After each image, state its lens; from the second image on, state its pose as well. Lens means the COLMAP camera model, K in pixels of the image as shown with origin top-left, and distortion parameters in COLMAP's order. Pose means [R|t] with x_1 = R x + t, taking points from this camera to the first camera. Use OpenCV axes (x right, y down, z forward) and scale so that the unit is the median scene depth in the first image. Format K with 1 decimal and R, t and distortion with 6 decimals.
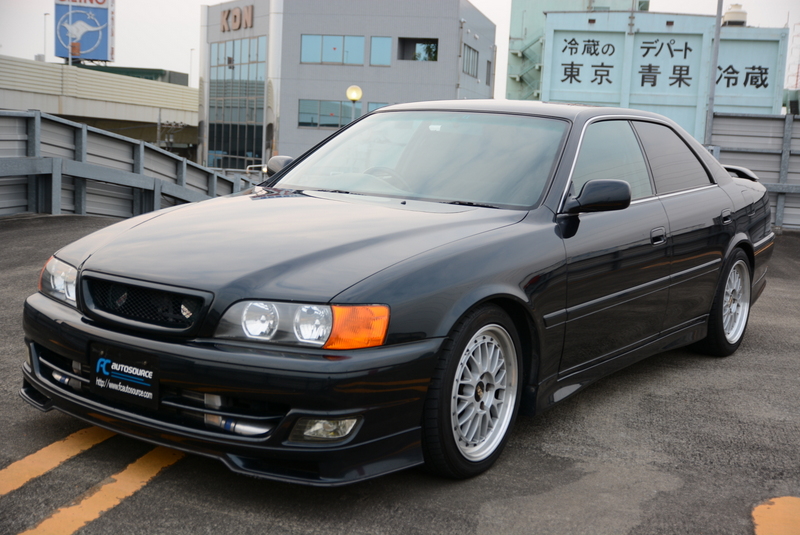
lens RADIAL K [[977.2, 0, 403.2], [0, 977.2, 278.4], [0, 0, 1]] dist [0.009205, -0.004615]
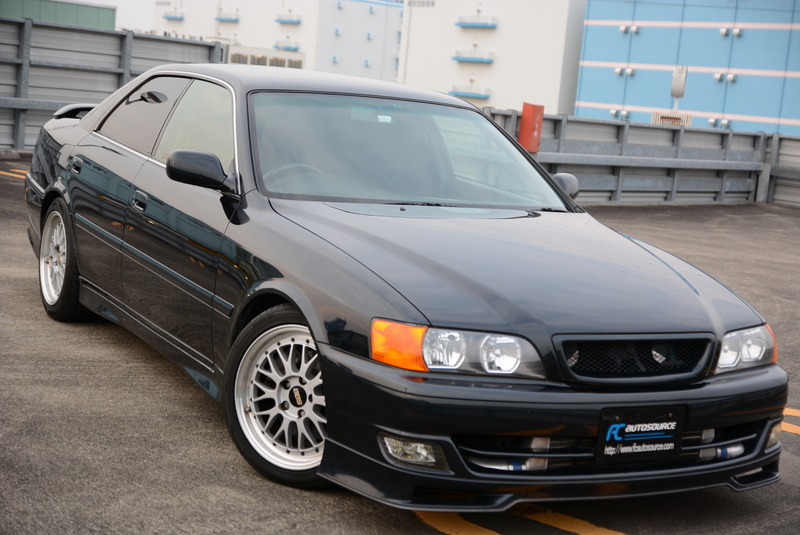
lens RADIAL K [[1341.8, 0, 404.6], [0, 1341.8, 266.2], [0, 0, 1]] dist [-0.017704, 0.105760]
pose [[0.447881, -0.122213, 0.885701, -1.490158], [0.057286, 0.992501, 0.107981, -0.213010], [-0.892256, 0.002375, 0.451523, 0.602132]]
